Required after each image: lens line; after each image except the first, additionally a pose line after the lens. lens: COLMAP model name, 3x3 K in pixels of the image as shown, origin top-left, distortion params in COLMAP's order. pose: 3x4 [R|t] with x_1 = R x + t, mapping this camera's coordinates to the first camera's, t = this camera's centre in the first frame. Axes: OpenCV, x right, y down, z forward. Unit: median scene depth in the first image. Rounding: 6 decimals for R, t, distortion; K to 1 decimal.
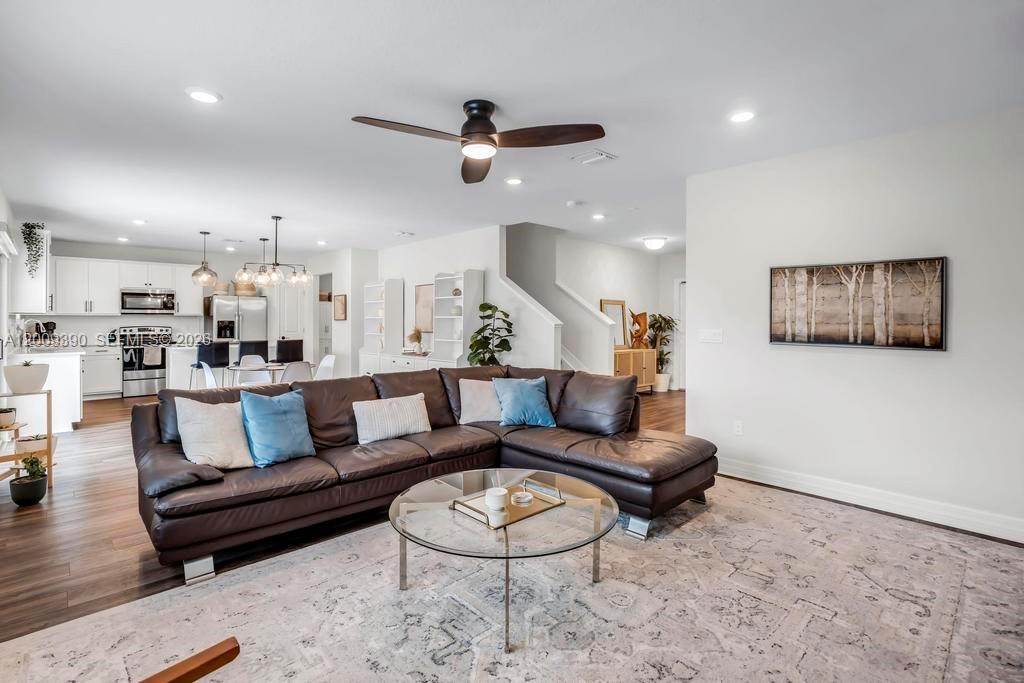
lens RADIAL K [[490.8, 0, 508.4], [0, 490.8, 324.8], [0, 0, 1]] dist [-0.011173, 0.000417]
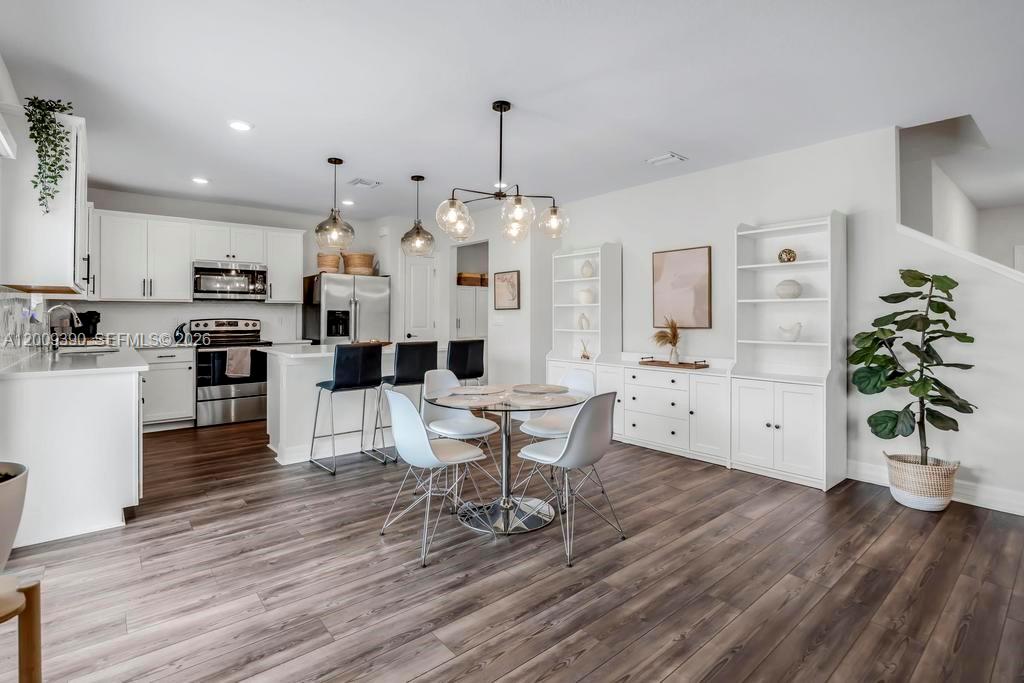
lens RADIAL K [[491.1, 0, 495.7], [0, 491.1, 313.9], [0, 0, 1]] dist [-0.001278, -0.000277]
pose [[0.996875, -0.000347, -0.078997, -0.347918], [-0.000619, 0.999925, -0.012196, 0.005156], [0.078996, 0.012207, 0.996800, 0.384622]]
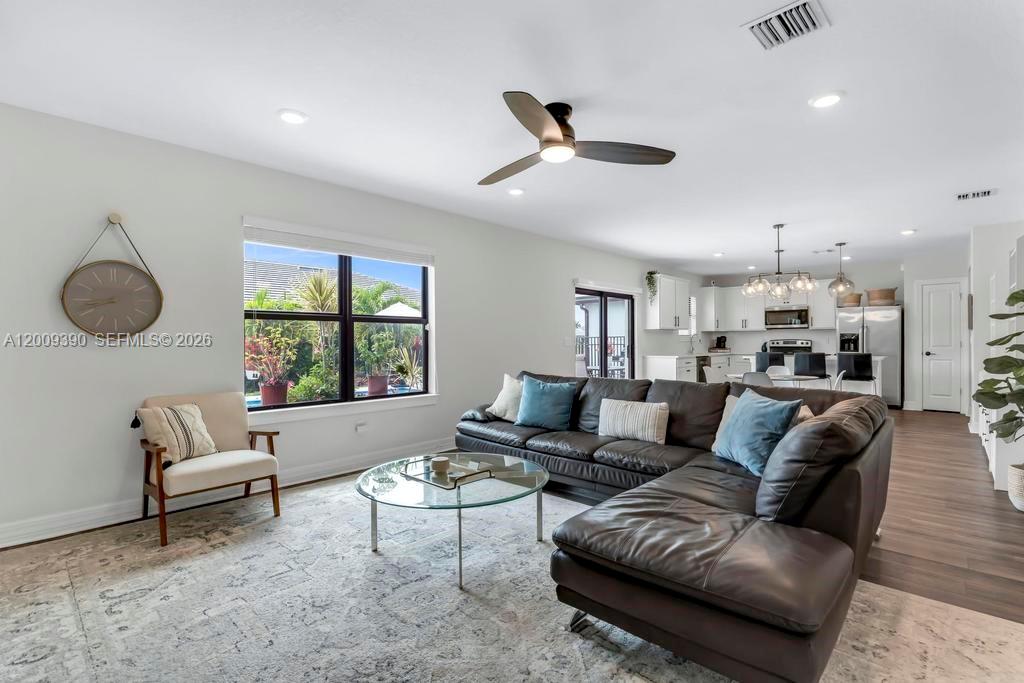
lens RADIAL K [[474.4, 0, 512.0], [0, 474.4, 341.5], [0, 0, 1]] dist [-0.023766, -0.000047]
pose [[0.052118, -0.001268, -0.998640, 0.349389], [-0.002969, 0.999995, -0.001425, 0.012610], [0.998637, 0.003039, 0.052114, 0.329554]]
